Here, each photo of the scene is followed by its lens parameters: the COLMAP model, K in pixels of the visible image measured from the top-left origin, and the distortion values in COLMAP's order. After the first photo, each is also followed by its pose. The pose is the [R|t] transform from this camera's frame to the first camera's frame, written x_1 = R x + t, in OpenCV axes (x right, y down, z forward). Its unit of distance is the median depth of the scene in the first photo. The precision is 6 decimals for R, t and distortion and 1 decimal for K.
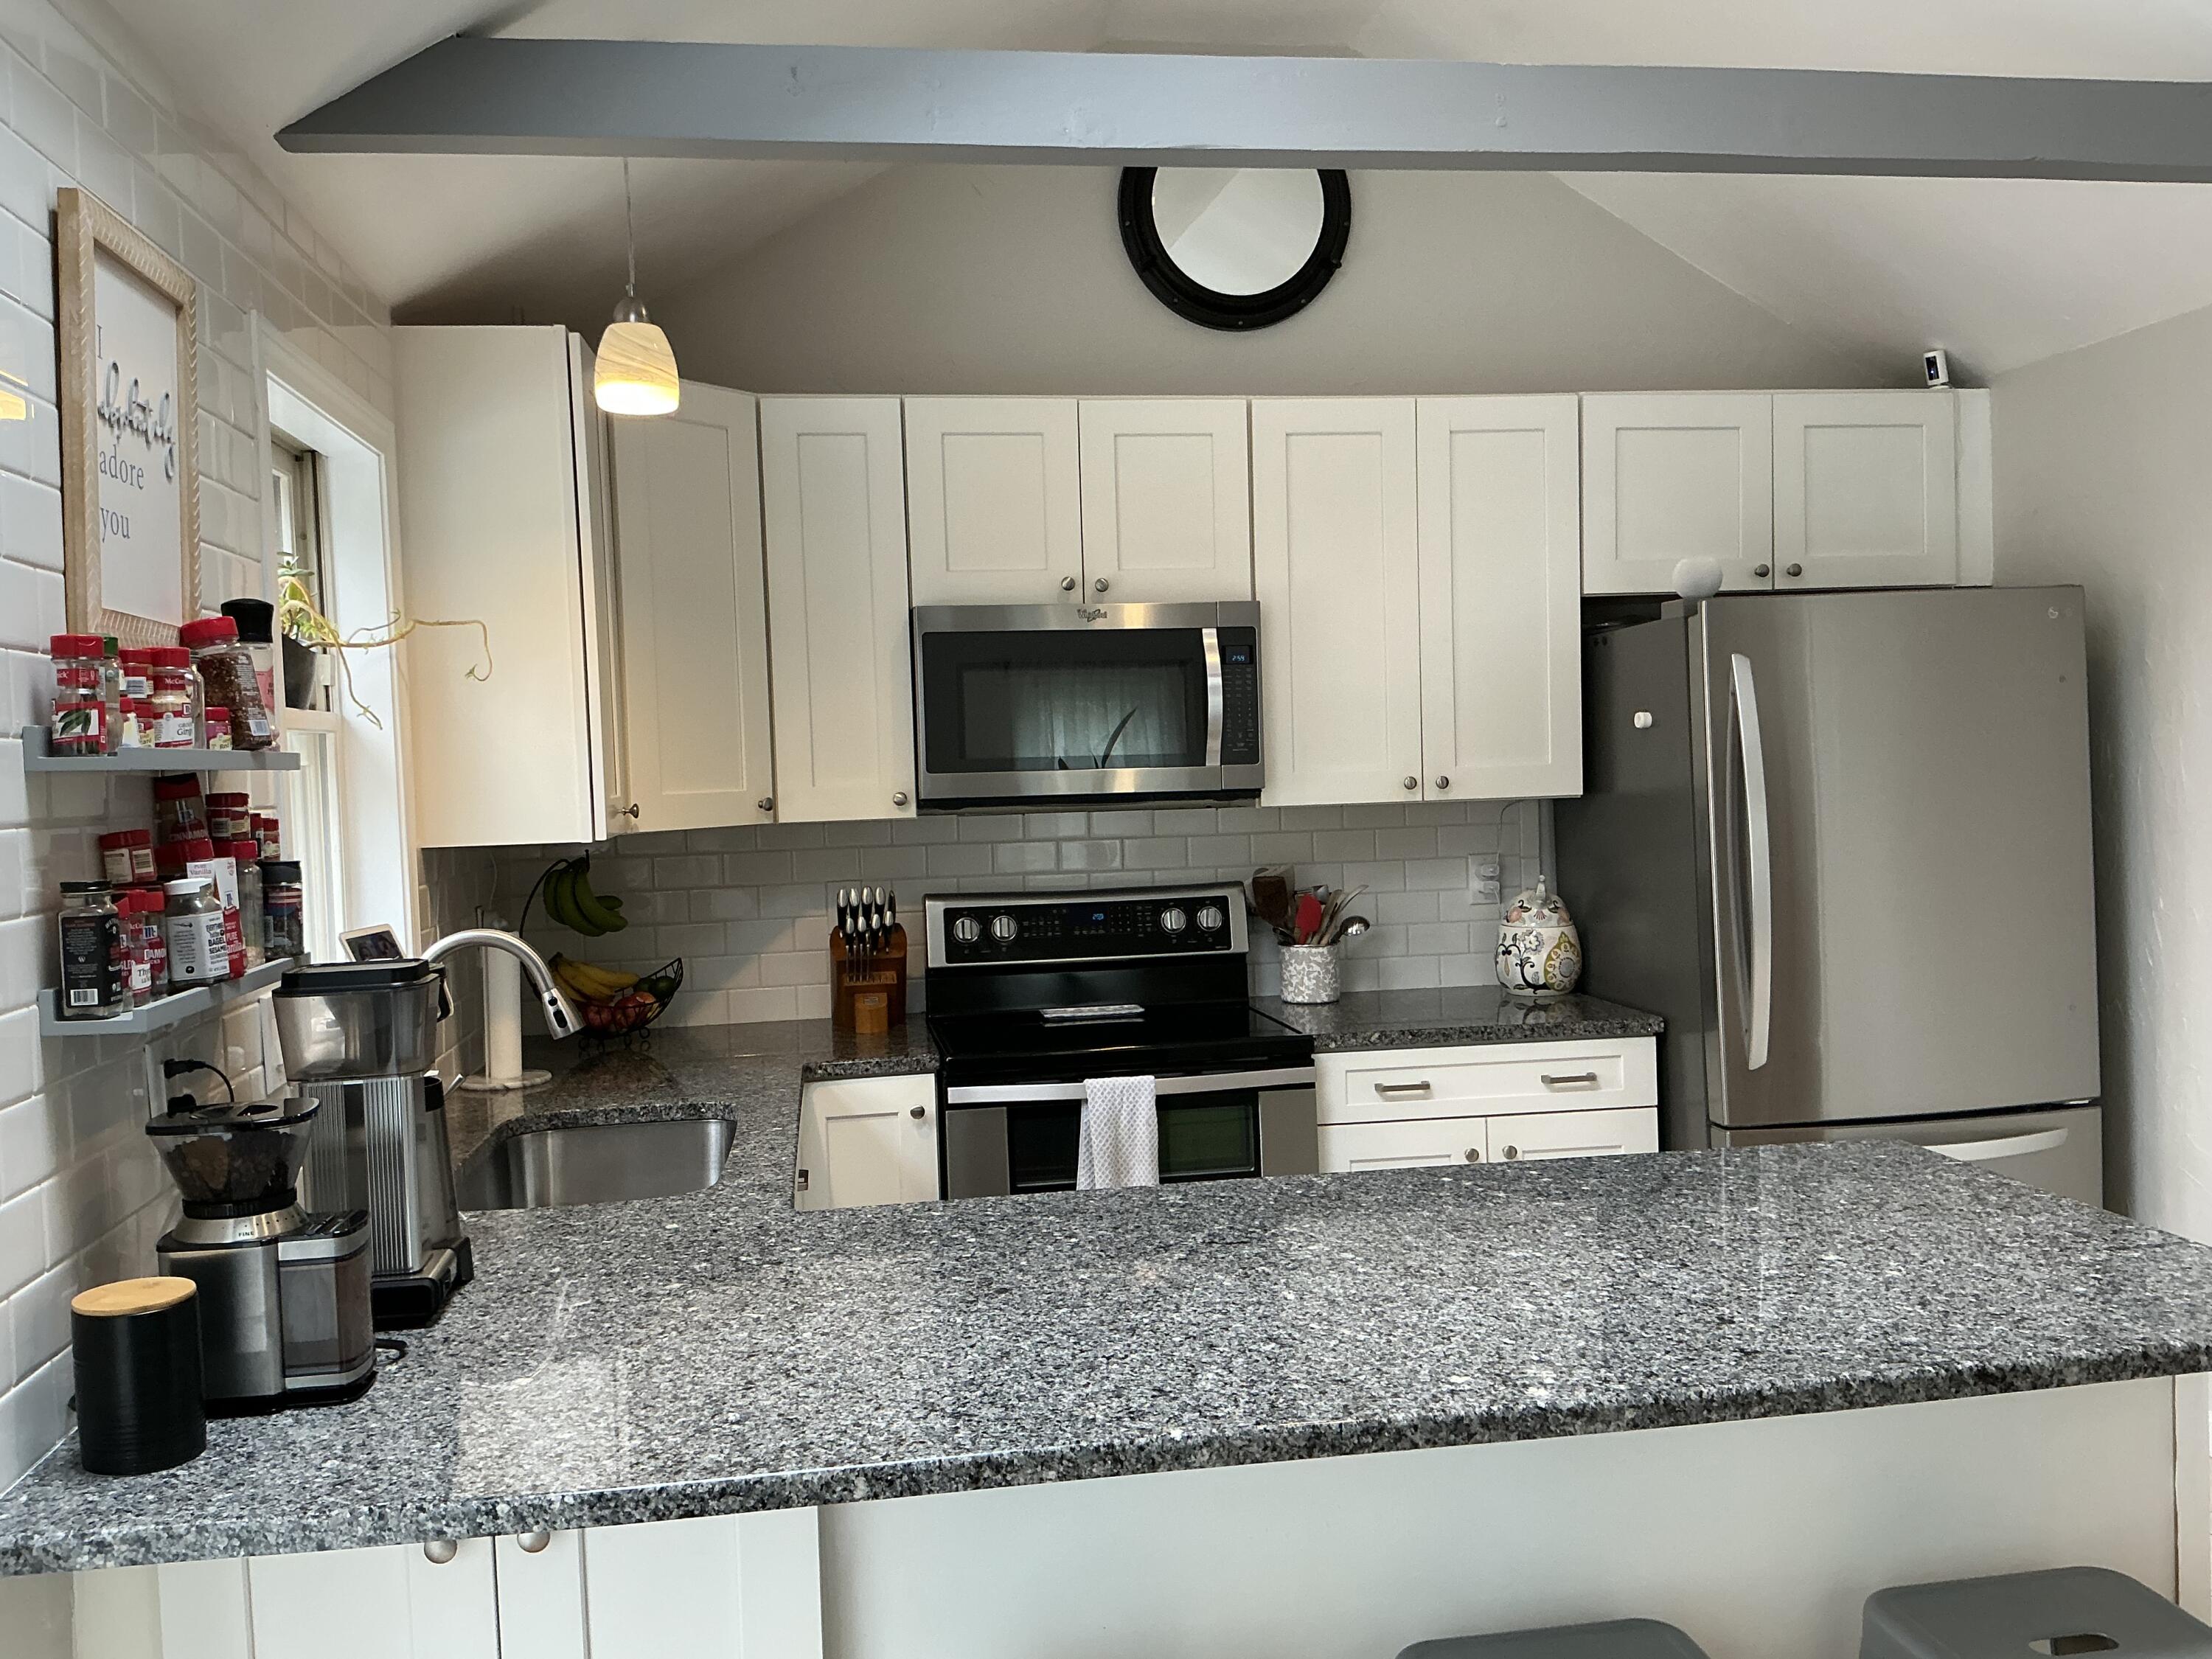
lens RADIAL K [[1837.5, 0, 1110.7], [0, 1837.5, 830.7], [0, 0, 1]] dist [0.151941, -0.320055]
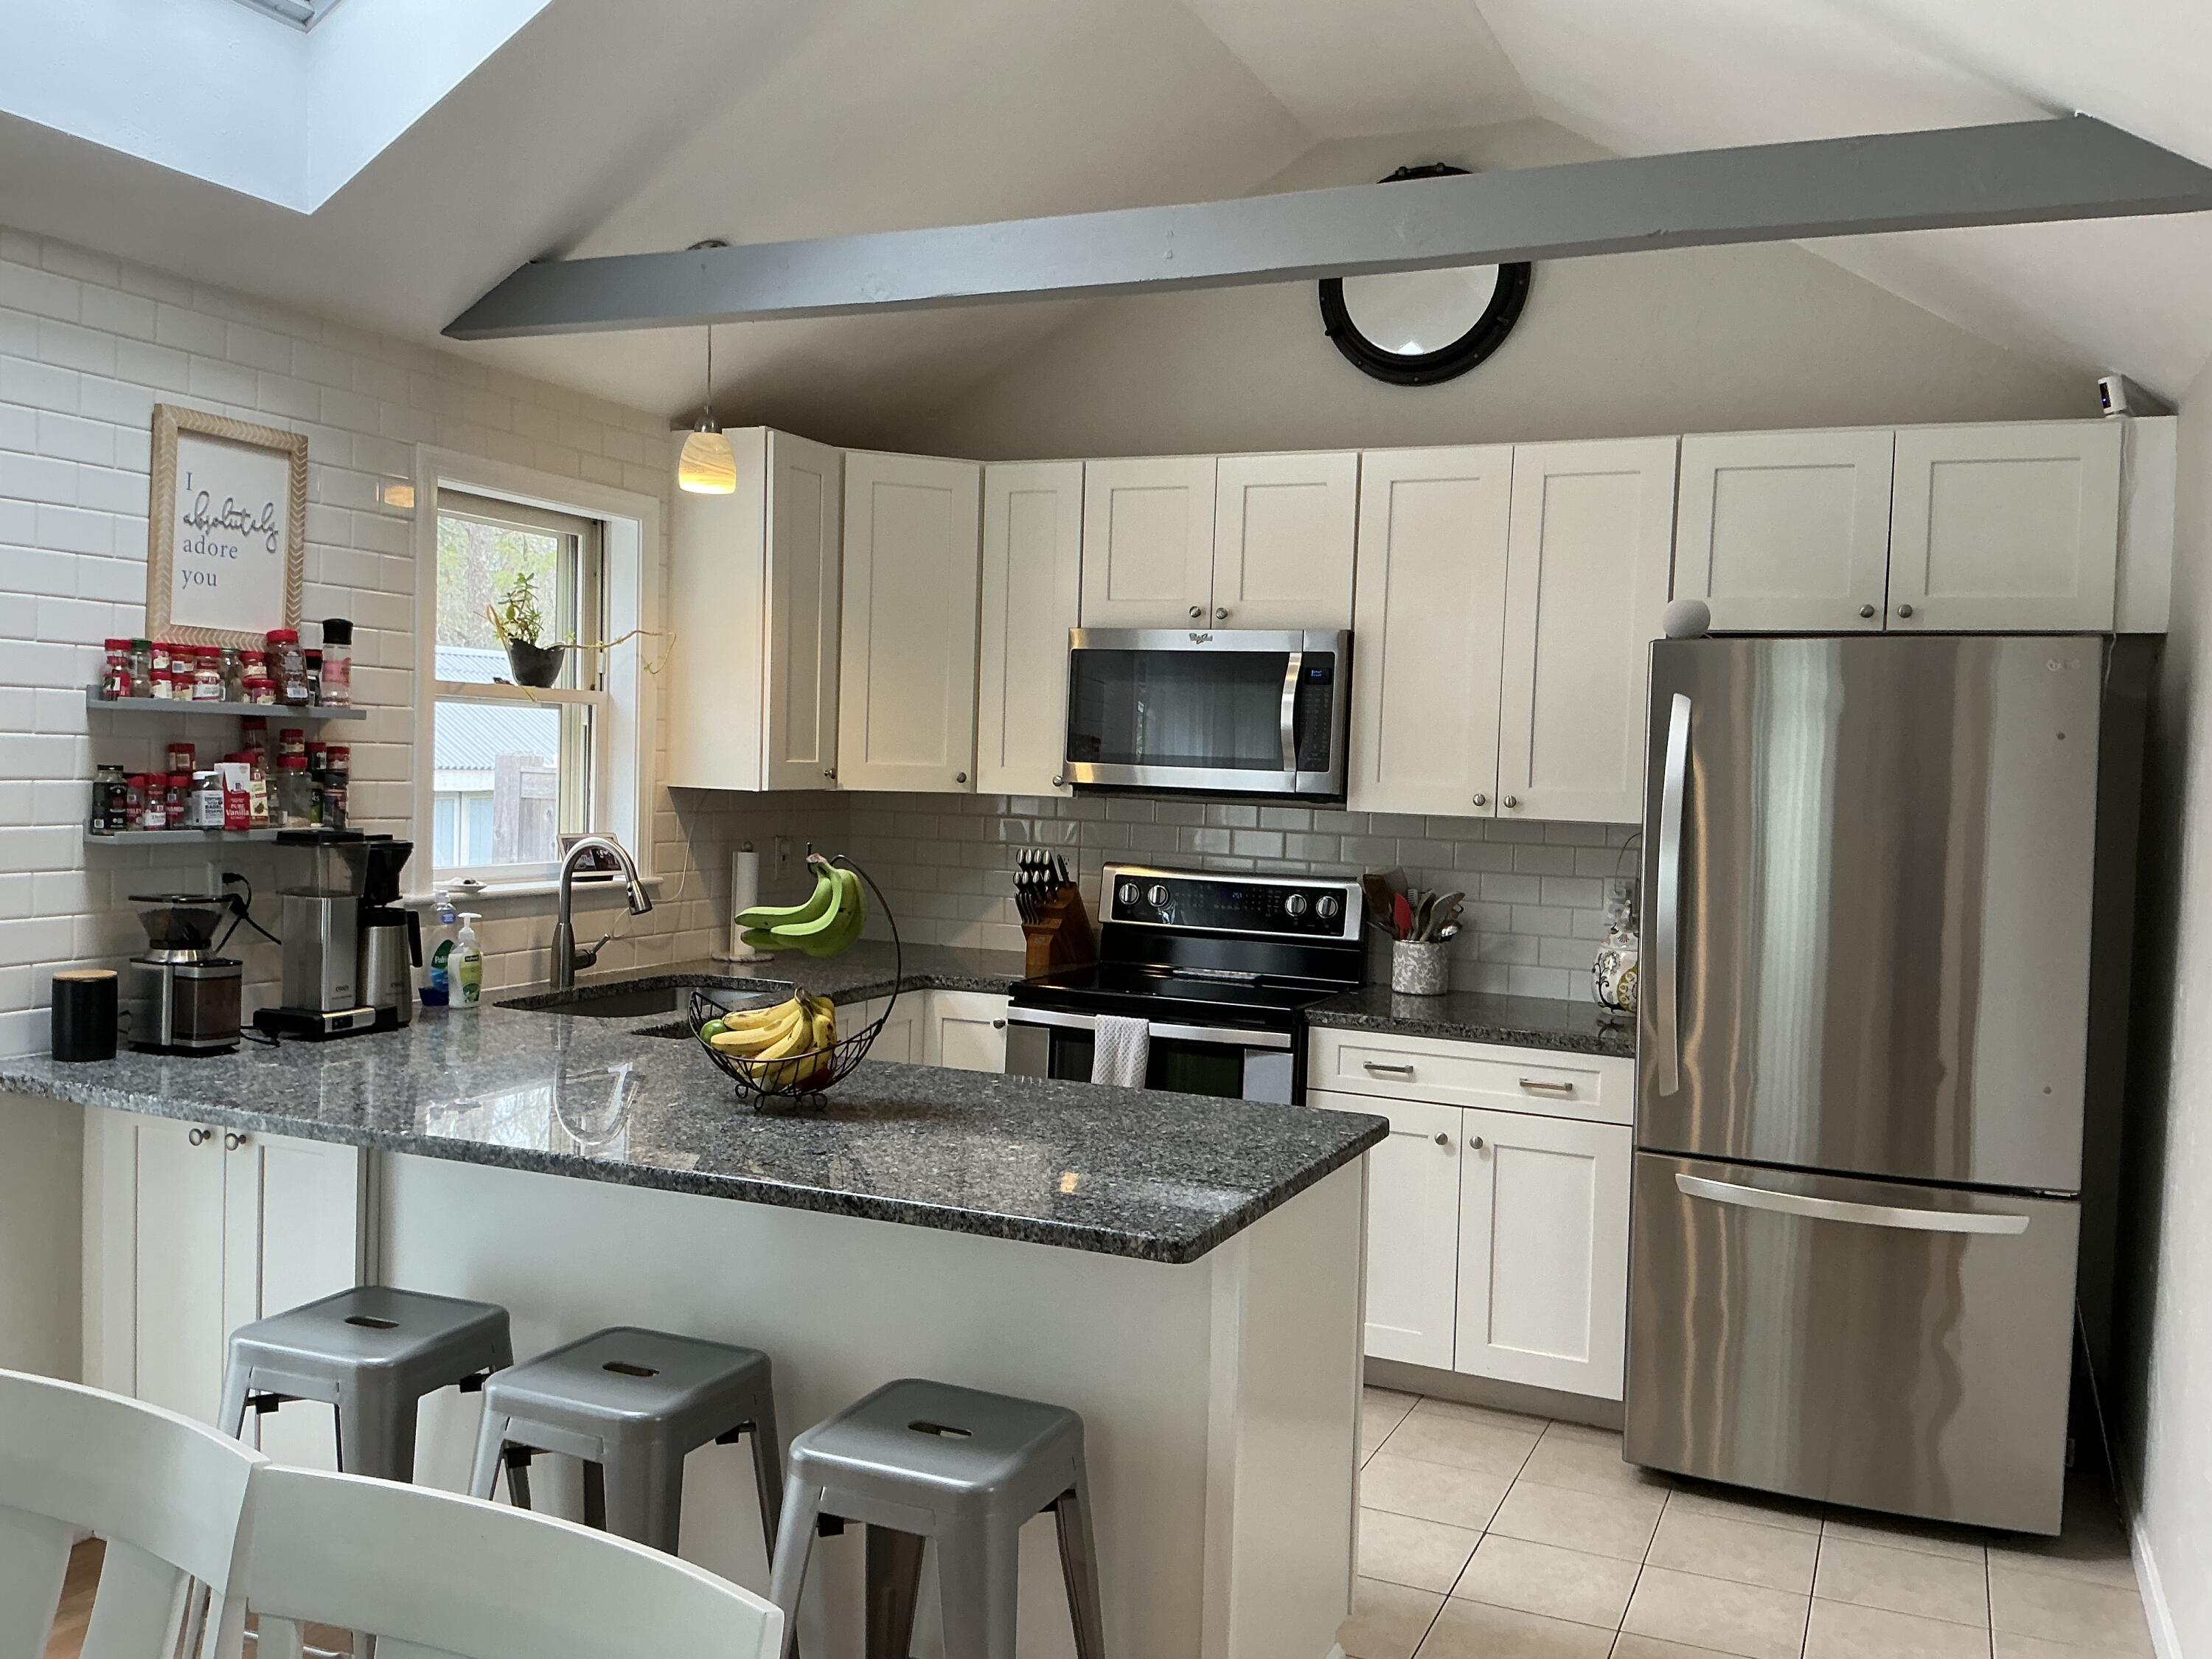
lens RADIAL K [[1837.5, 0, 1110.7], [0, 1837.5, 830.7], [0, 0, 1]] dist [0.151941, -0.320055]
pose [[0.839596, 0.082784, -0.536867, 0.578128], [-0.083260, 0.996253, 0.023411, -0.015627], [0.536793, 0.025044, 0.843342, -0.034702]]
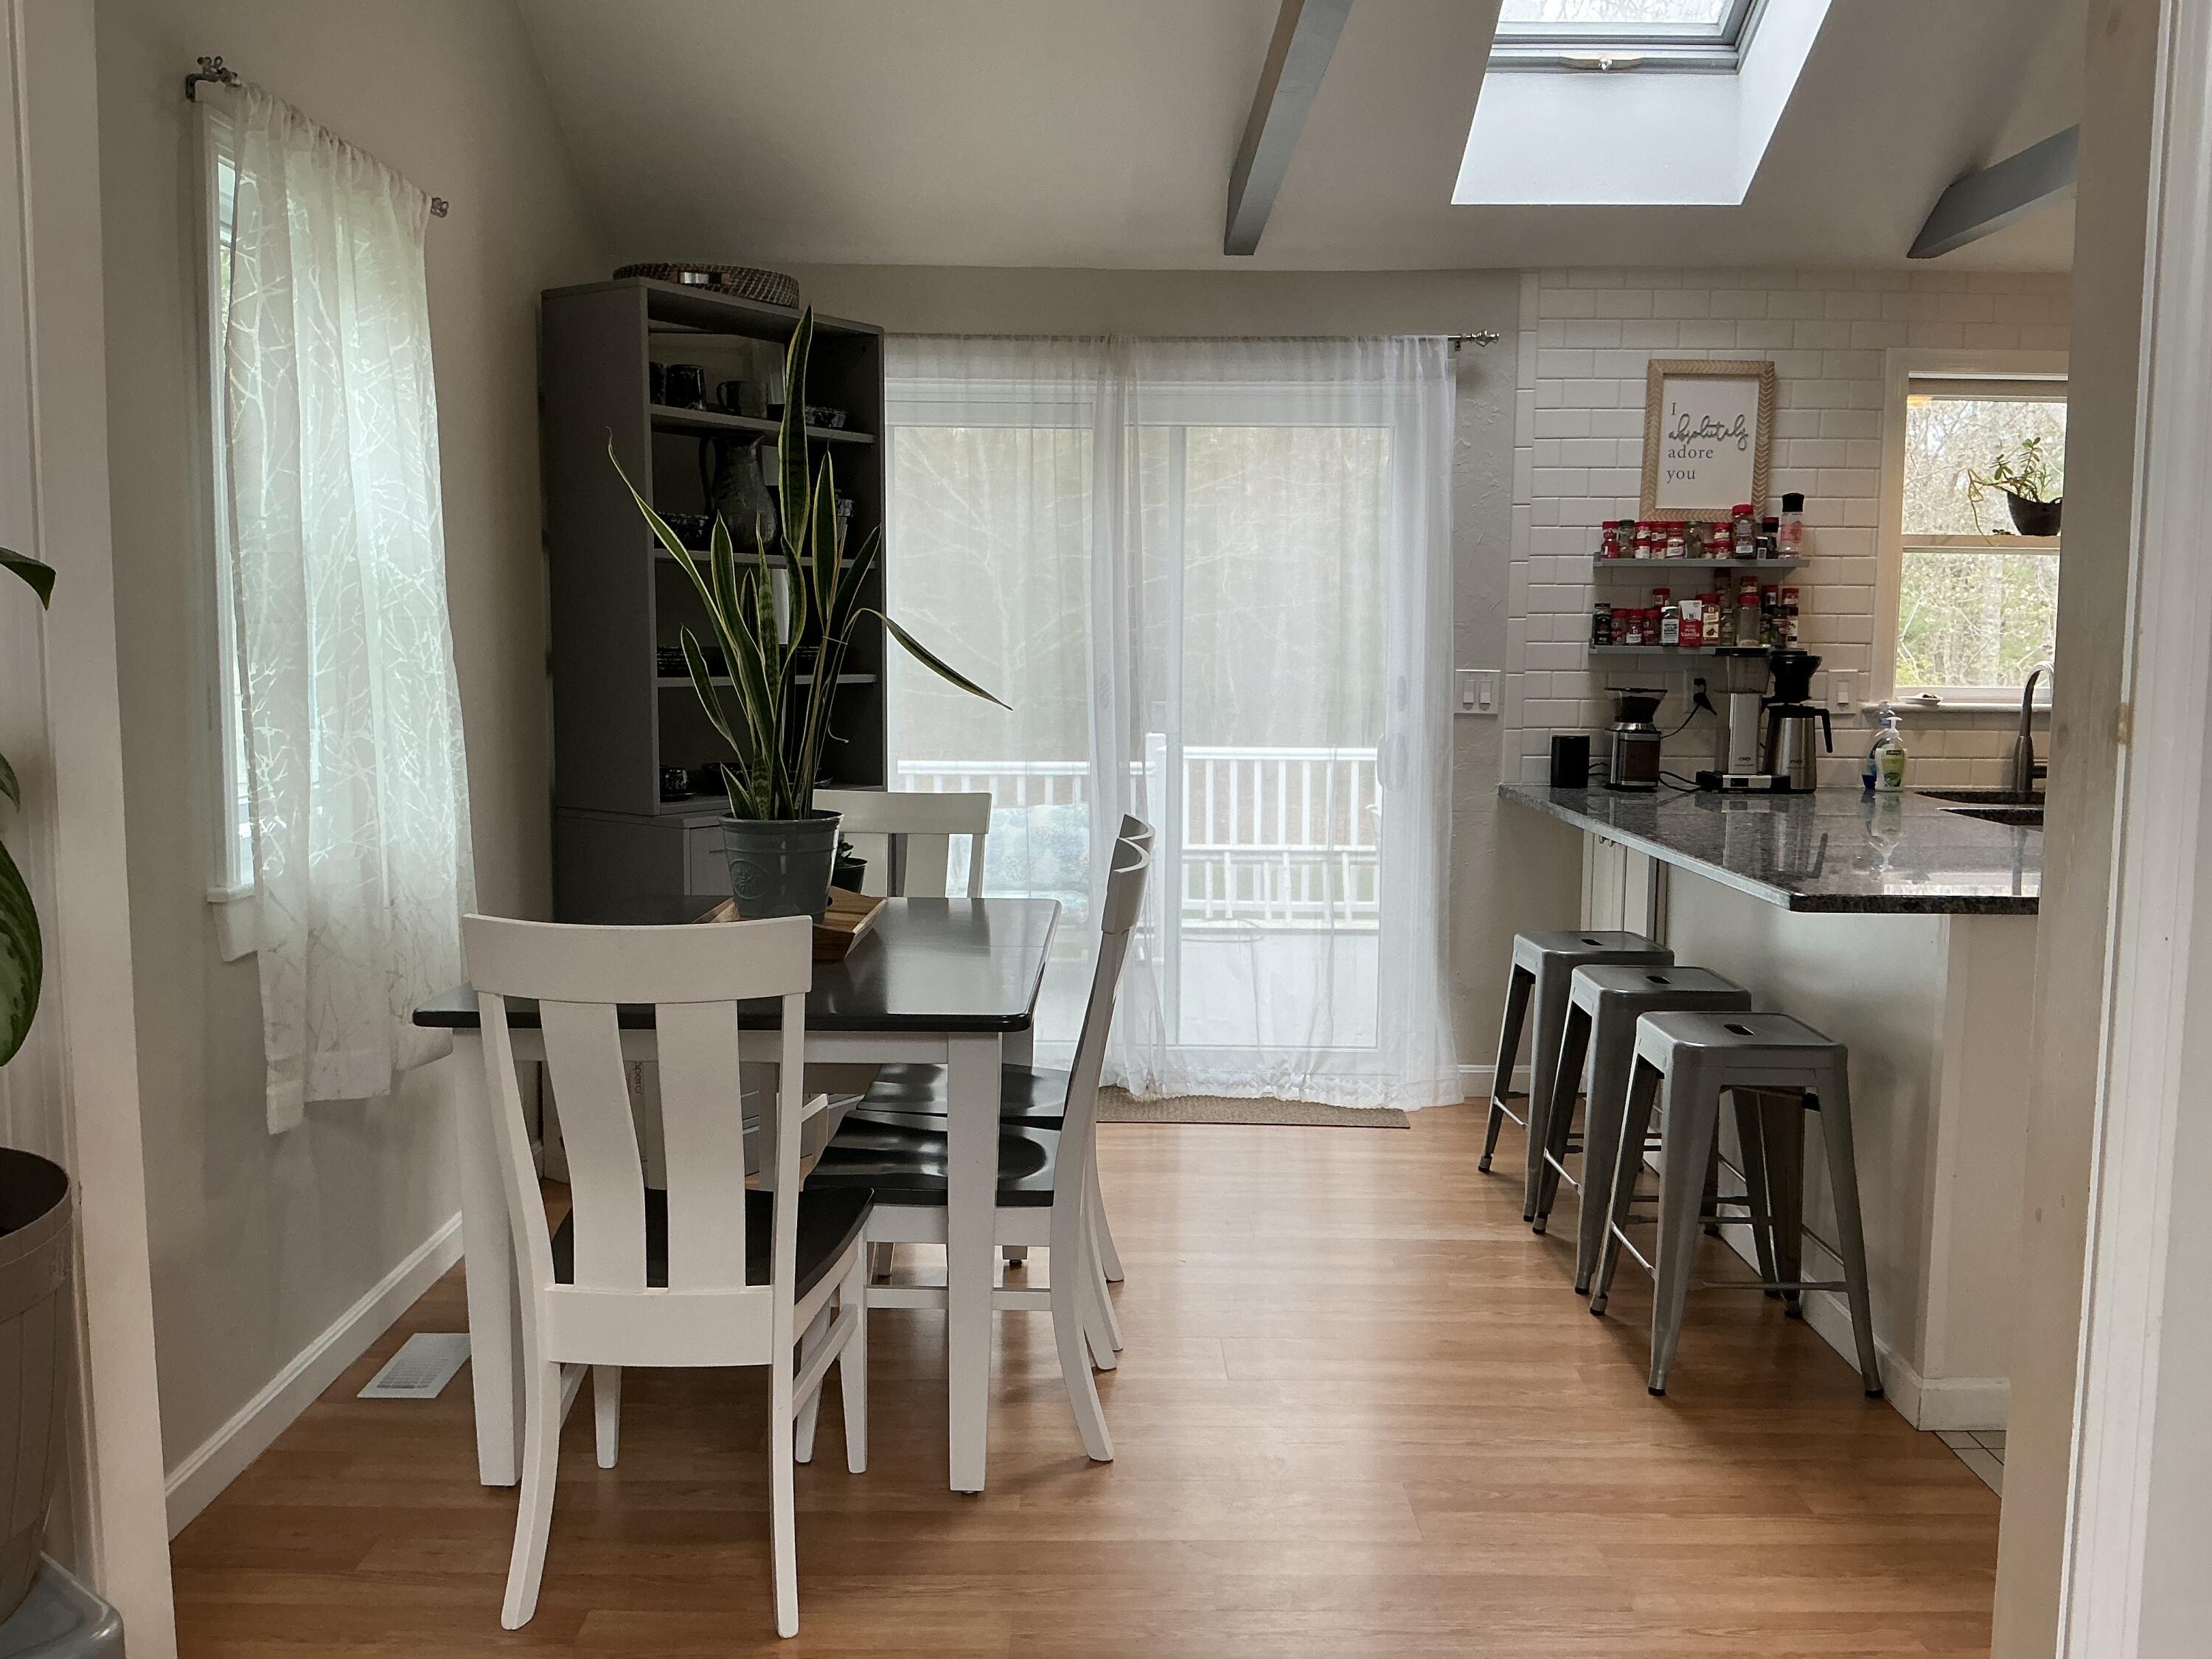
lens RADIAL K [[1837.5, 0, 1110.7], [0, 1837.5, 830.7], [0, 0, 1]] dist [0.151941, -0.320055]
pose [[-0.144233, 0.139079, -0.979721, 1.078821], [-0.043646, 0.988216, 0.146710, -0.006469], [0.988581, 0.063921, -0.136463, 0.270095]]
